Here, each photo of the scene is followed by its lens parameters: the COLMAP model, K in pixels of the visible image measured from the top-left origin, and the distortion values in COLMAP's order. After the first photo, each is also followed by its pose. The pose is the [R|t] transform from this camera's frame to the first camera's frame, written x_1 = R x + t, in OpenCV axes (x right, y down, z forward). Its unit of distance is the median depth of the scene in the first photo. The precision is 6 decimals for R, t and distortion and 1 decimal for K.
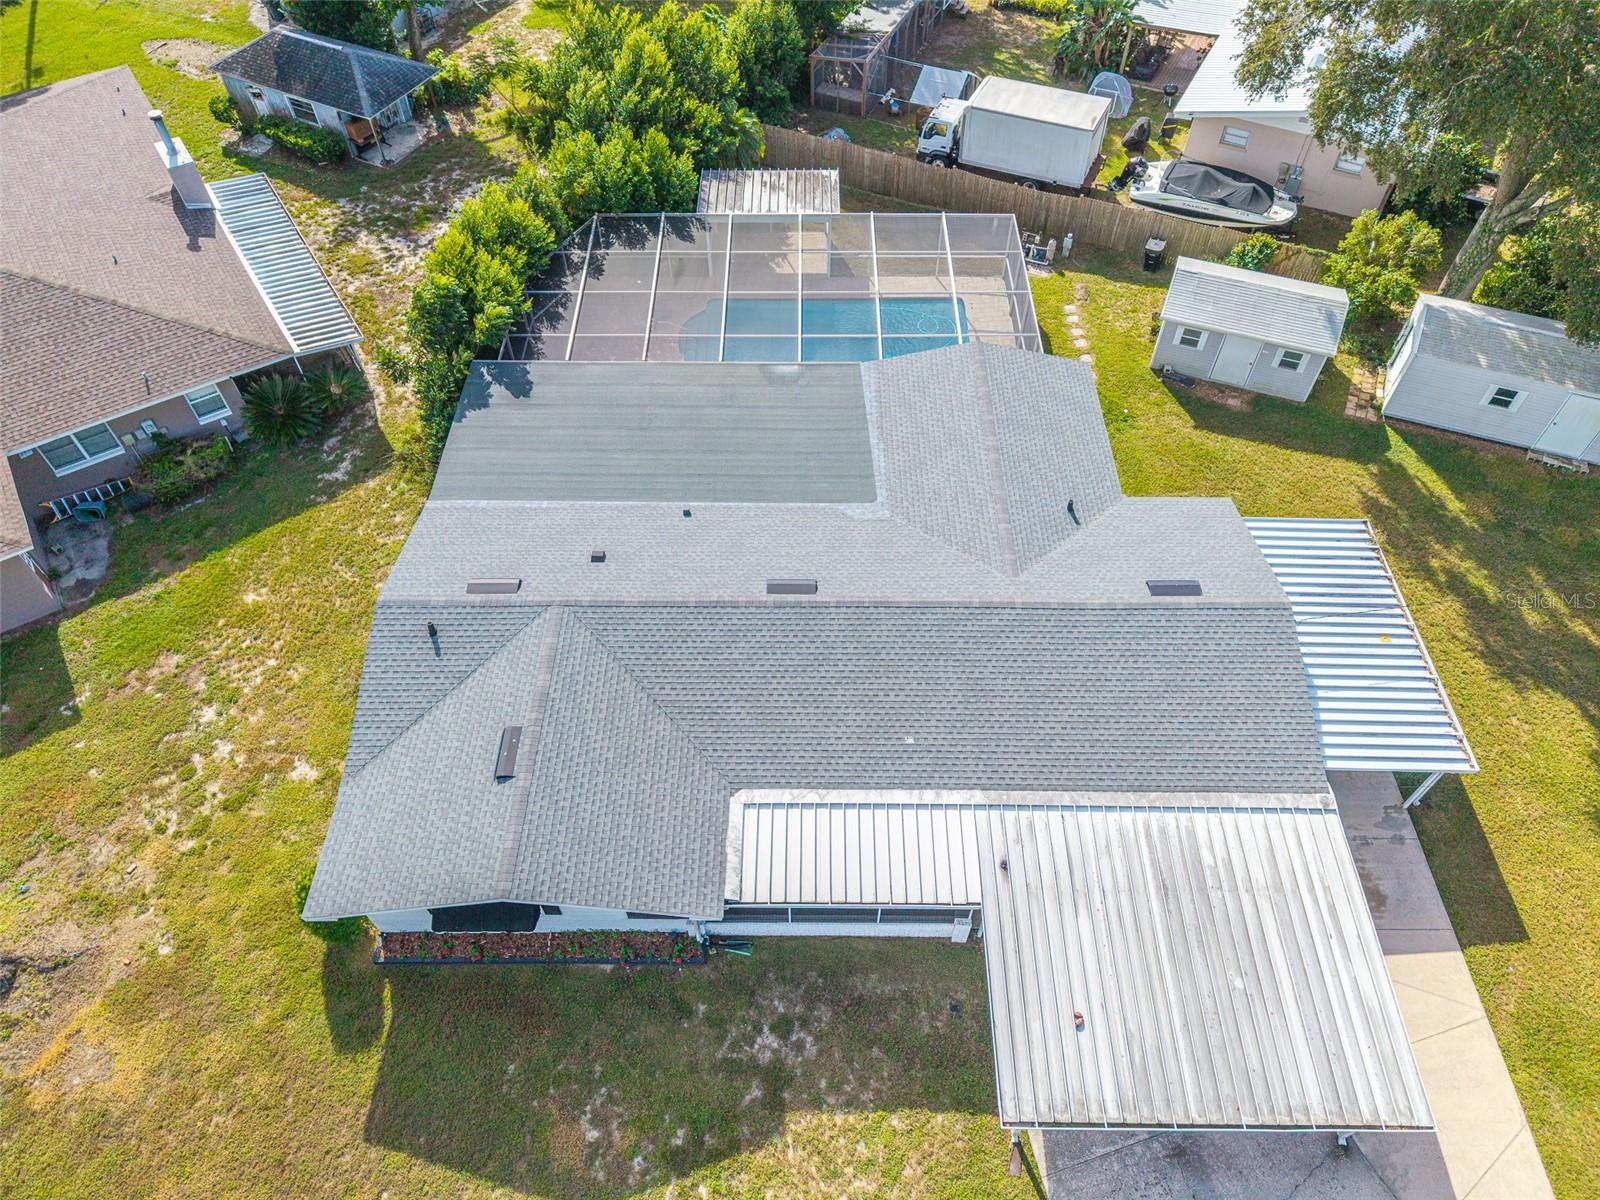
lens RADIAL K [[1058.5, 0, 800.0], [0, 1058.5, 600.0], [0, 0, 1]] dist [0.046409, -0.042966]
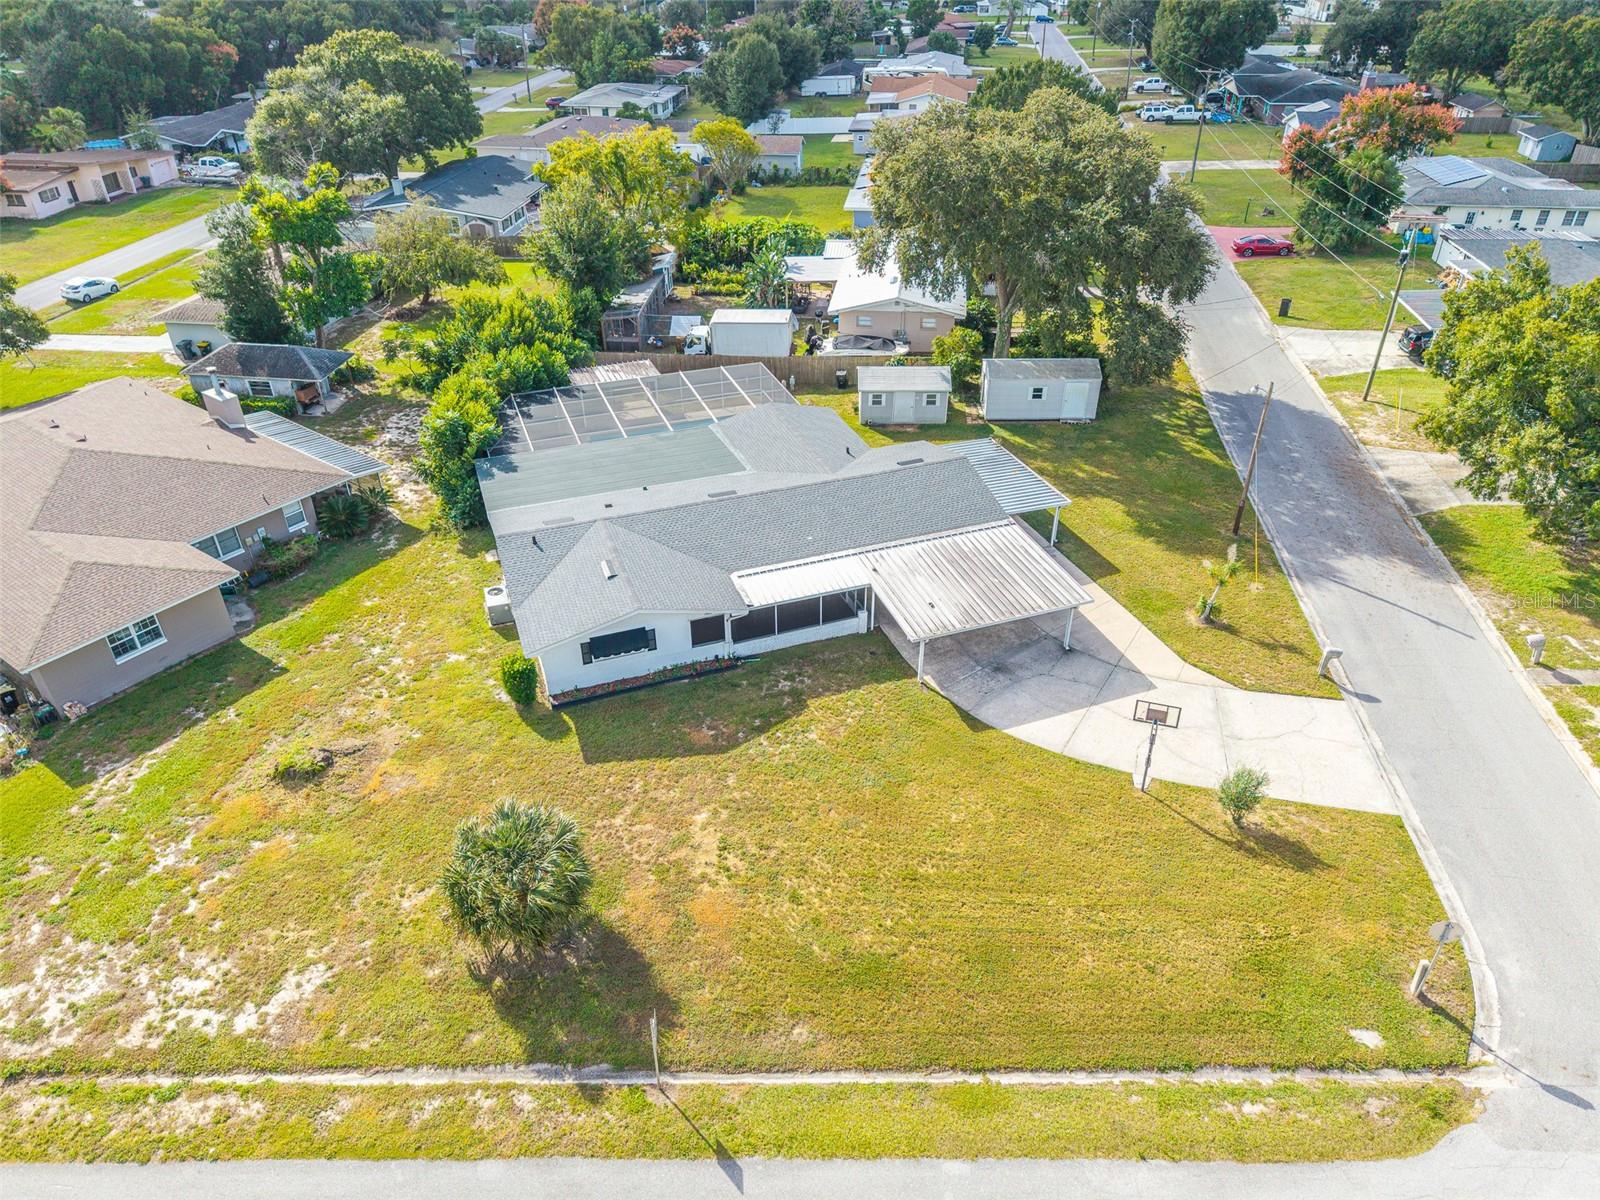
lens RADIAL K [[1063.0, 0, 800.0], [0, 1063.0, 600.0], [0, 0, 1]] dist [0.040649, -0.030158]
pose [[0.937185, -0.190808, 0.292023, -0.340886], [0.275526, 0.918319, -0.284211, 0.538205], [-0.213940, 0.346818, 0.913207, -0.482996]]
